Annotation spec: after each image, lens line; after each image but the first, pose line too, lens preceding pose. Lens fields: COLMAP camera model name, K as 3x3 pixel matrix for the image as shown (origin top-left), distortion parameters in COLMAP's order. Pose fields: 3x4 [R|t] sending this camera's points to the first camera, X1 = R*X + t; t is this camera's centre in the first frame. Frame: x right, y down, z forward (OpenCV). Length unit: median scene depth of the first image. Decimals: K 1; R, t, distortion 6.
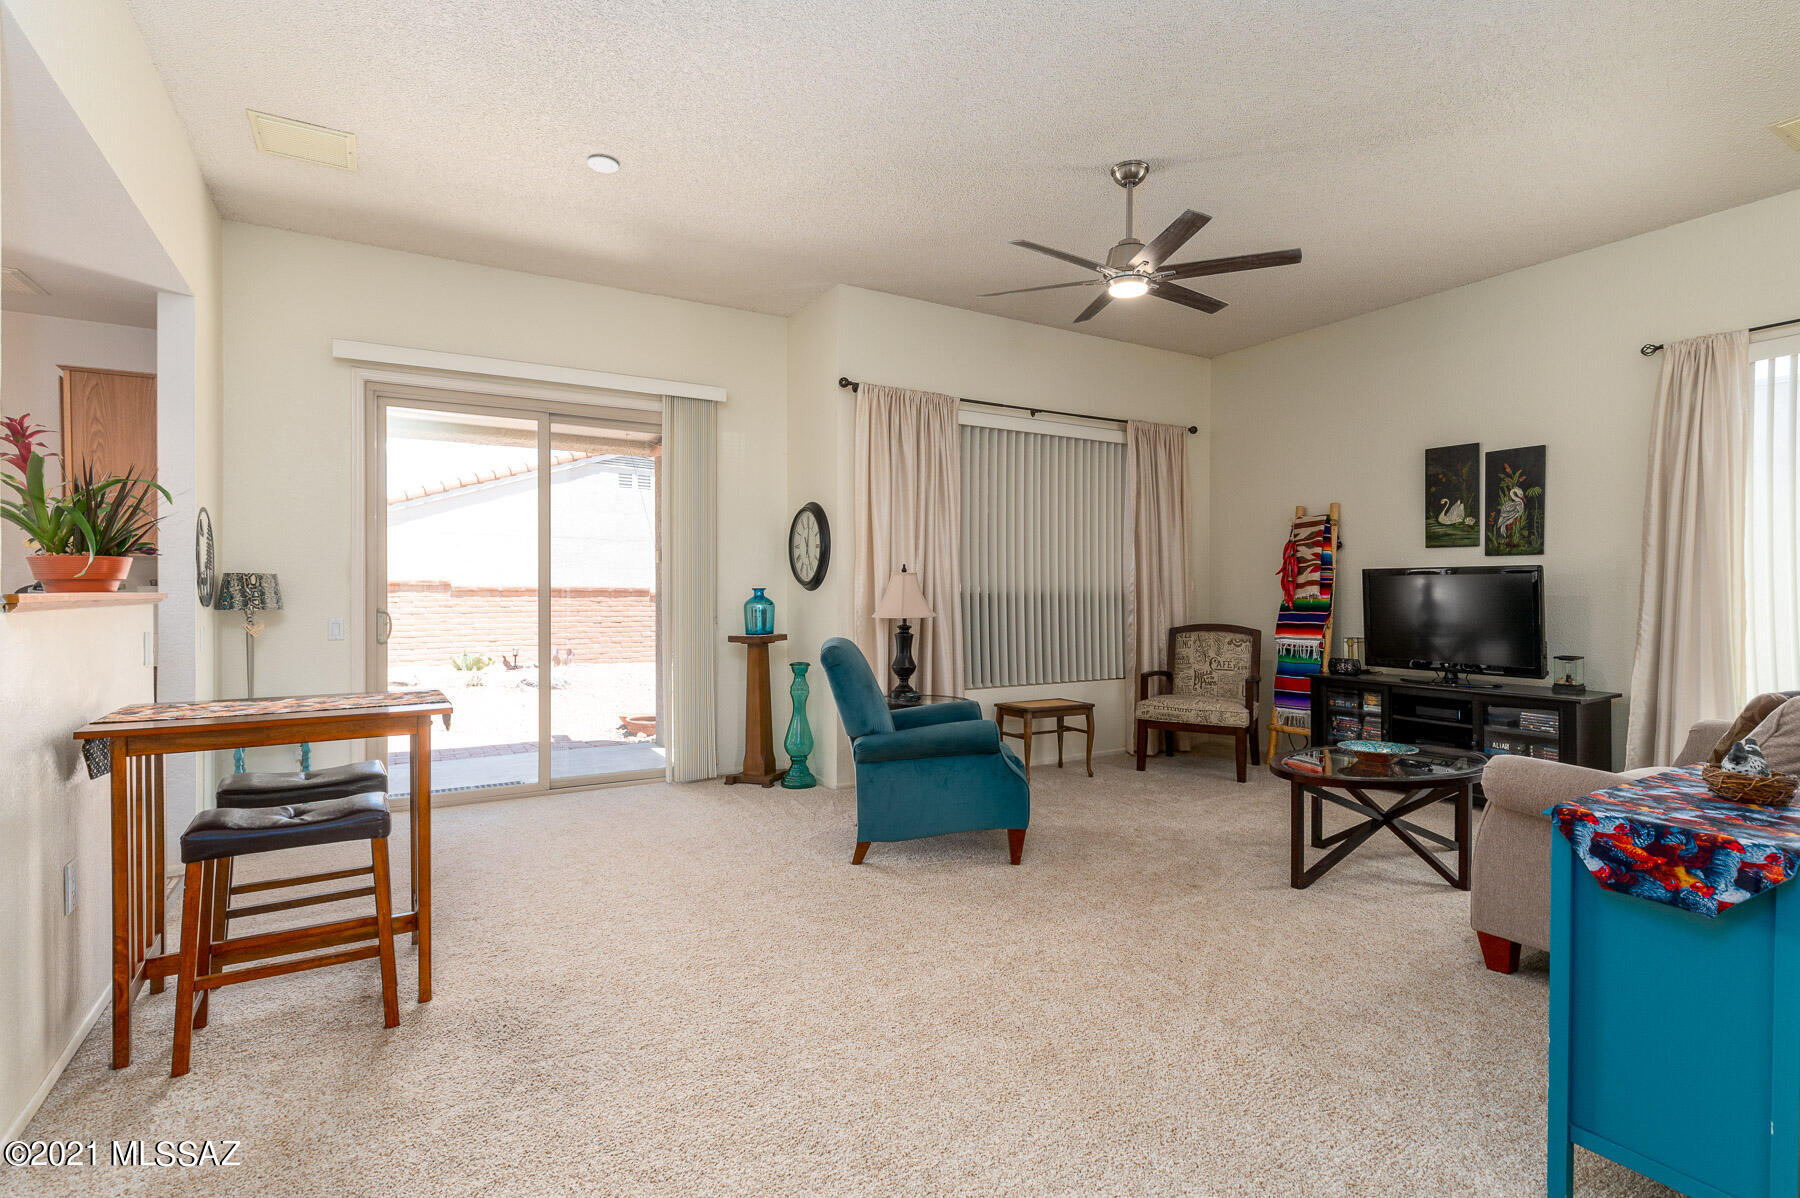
lens RADIAL K [[863.7, 0, 909.4], [0, 863.7, 592.6], [0, 0, 1]] dist [0.003283, -0.003243]
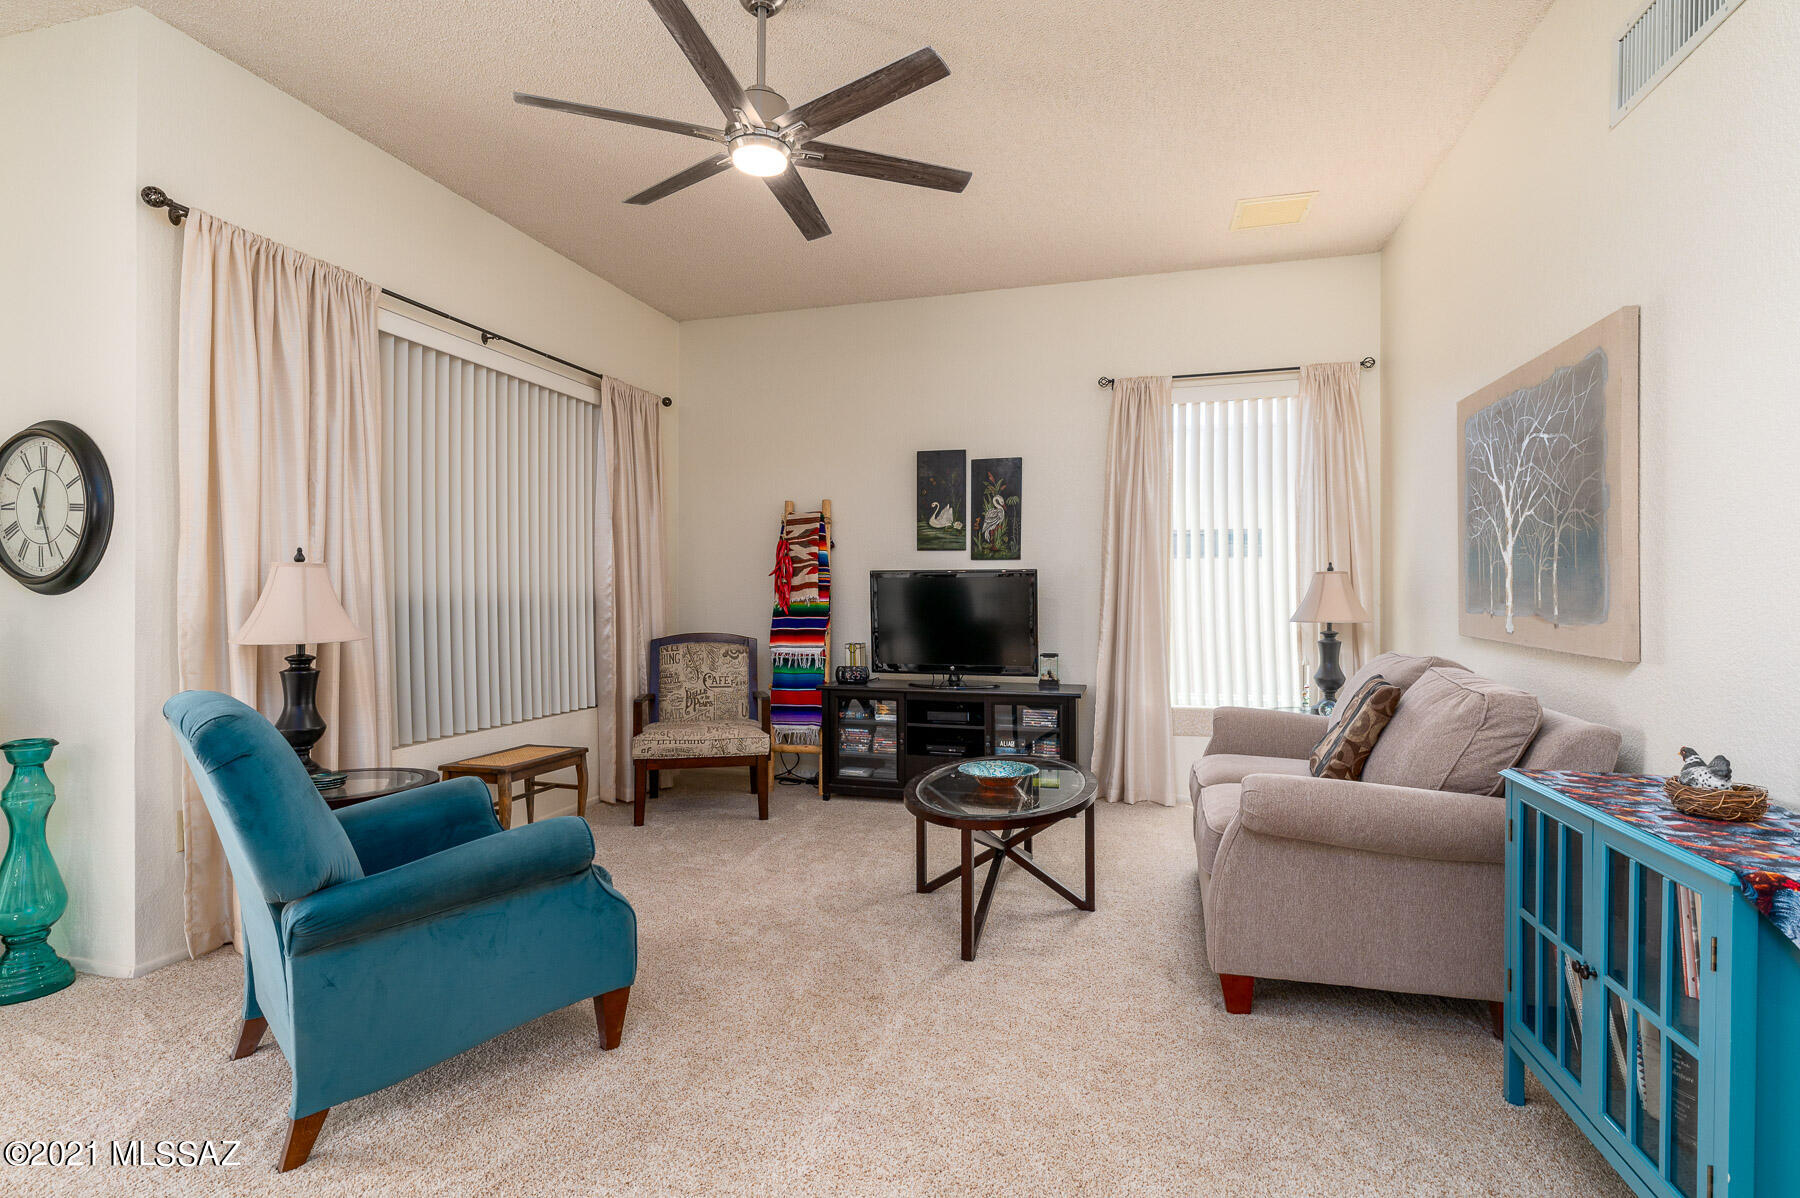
lens RADIAL K [[863.7, 0, 899.8], [0, 863.7, 594.5], [0, 0, 1]] dist [0.003283, -0.003243]
pose [[0.727808, -0.002616, 0.685776, -0.105295], [0.003131, 0.999995, 0.000492, -0.001558], [-0.685774, 0.001789, 0.727813, 0.306410]]
